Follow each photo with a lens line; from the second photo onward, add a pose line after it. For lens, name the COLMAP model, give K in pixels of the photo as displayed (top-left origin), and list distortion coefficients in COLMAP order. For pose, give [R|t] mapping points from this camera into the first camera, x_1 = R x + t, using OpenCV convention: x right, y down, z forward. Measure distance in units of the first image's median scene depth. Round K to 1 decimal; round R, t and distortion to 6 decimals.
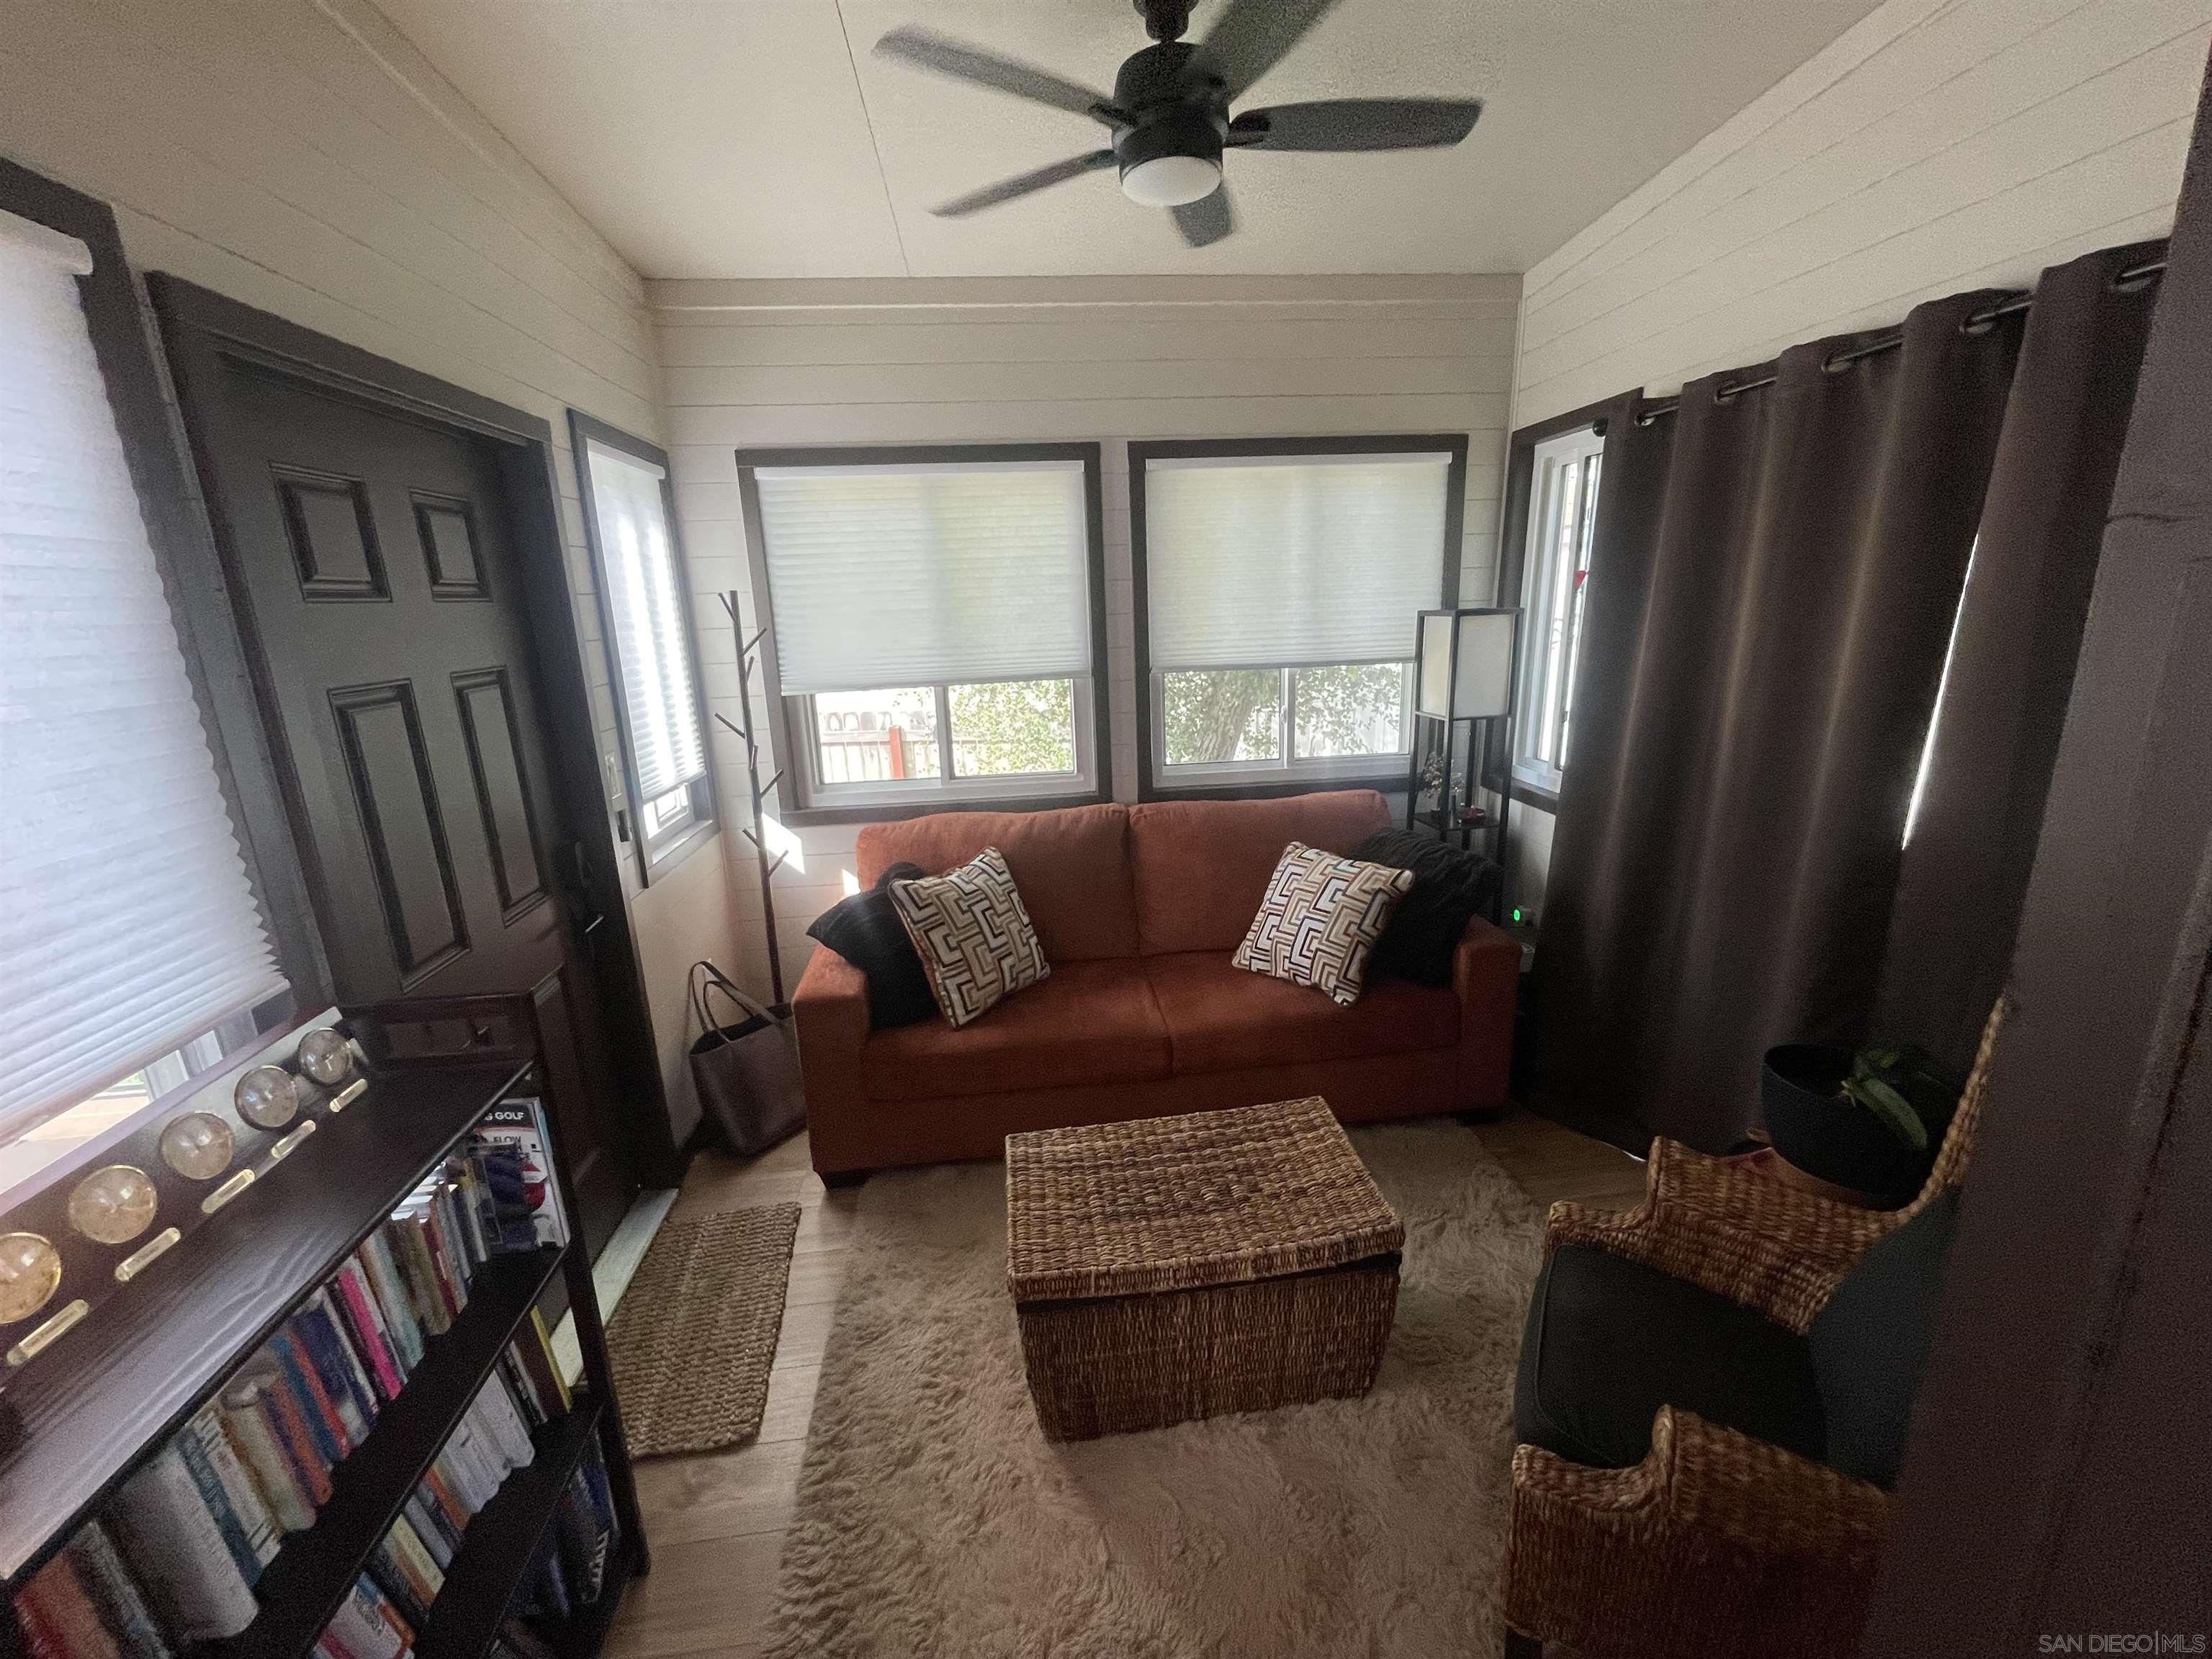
lens RADIAL K [[888.2, 0, 1106.0], [0, 888.2, 829.5], [0, 0, 1]] dist [-0.000124, 0.000030]
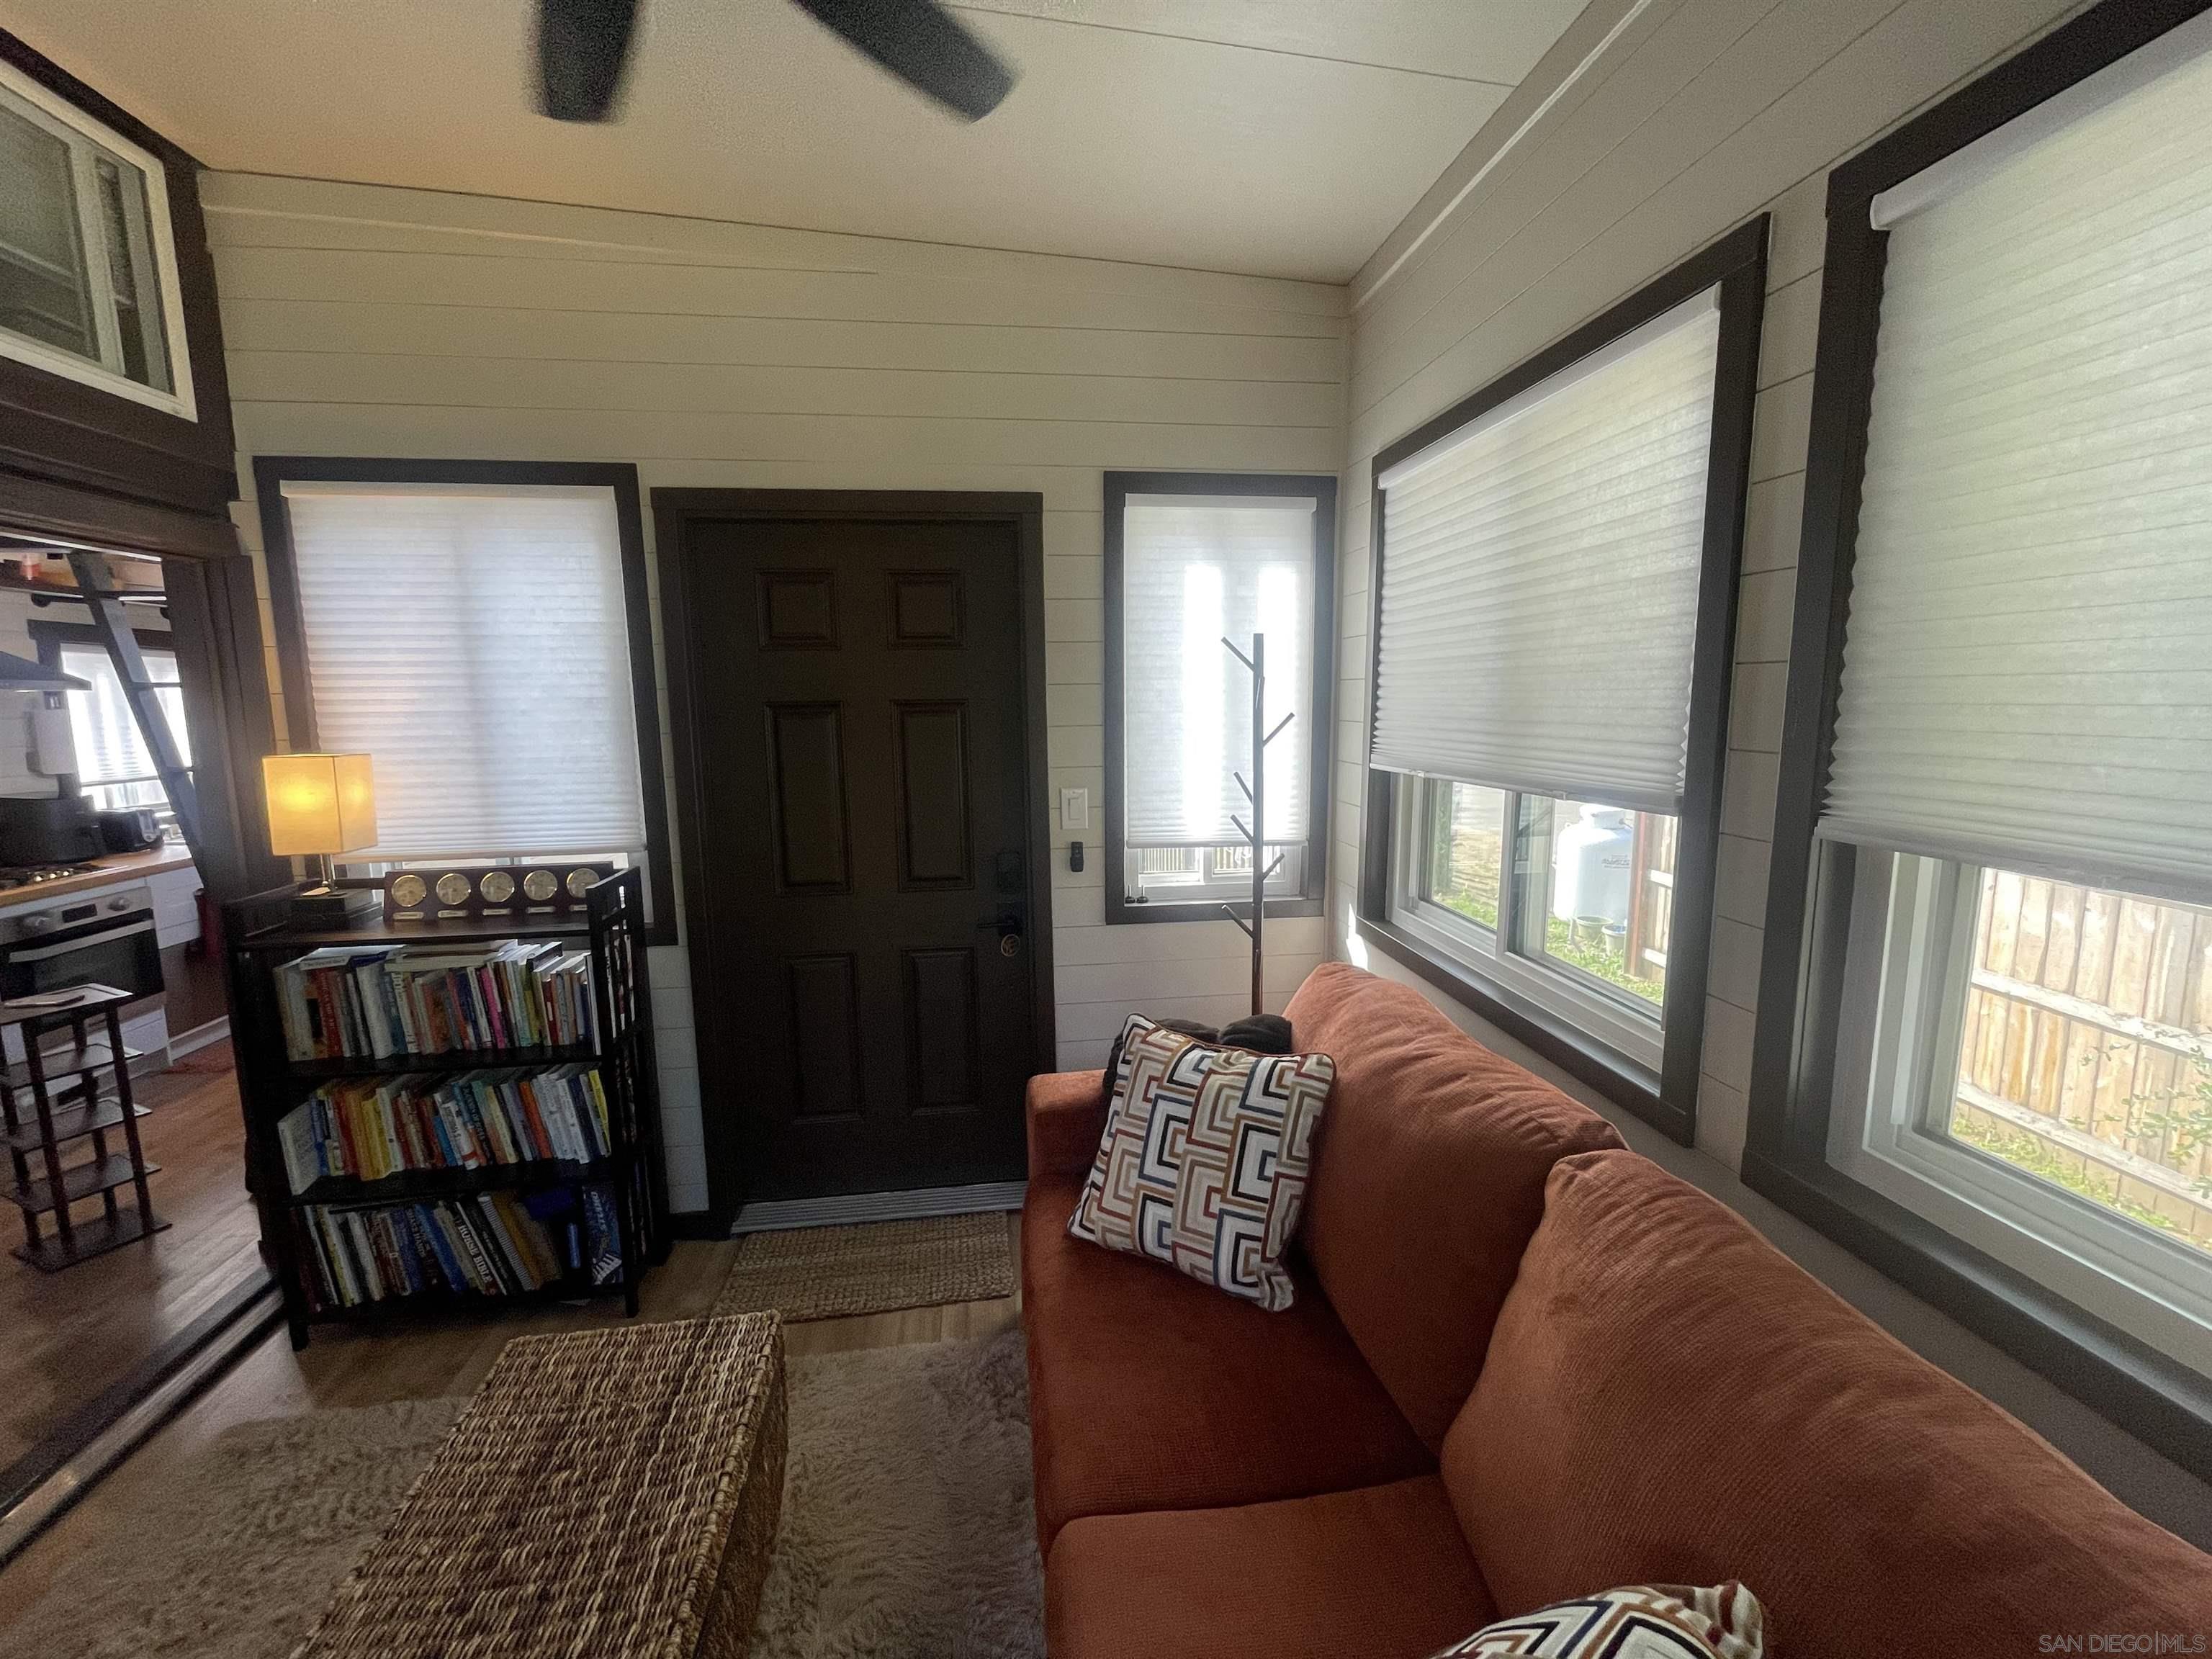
lens RADIAL K [[945.3, 0, 1106.0], [0, 945.3, 829.5], [0, 0, 1]] dist [-0.000691, -0.000088]
pose [[0.007868, 0.169179, -0.985554, 0.498329], [-0.244422, 0.956014, 0.162157, -0.205146], [0.969637, 0.239615, 0.048873, 0.878242]]
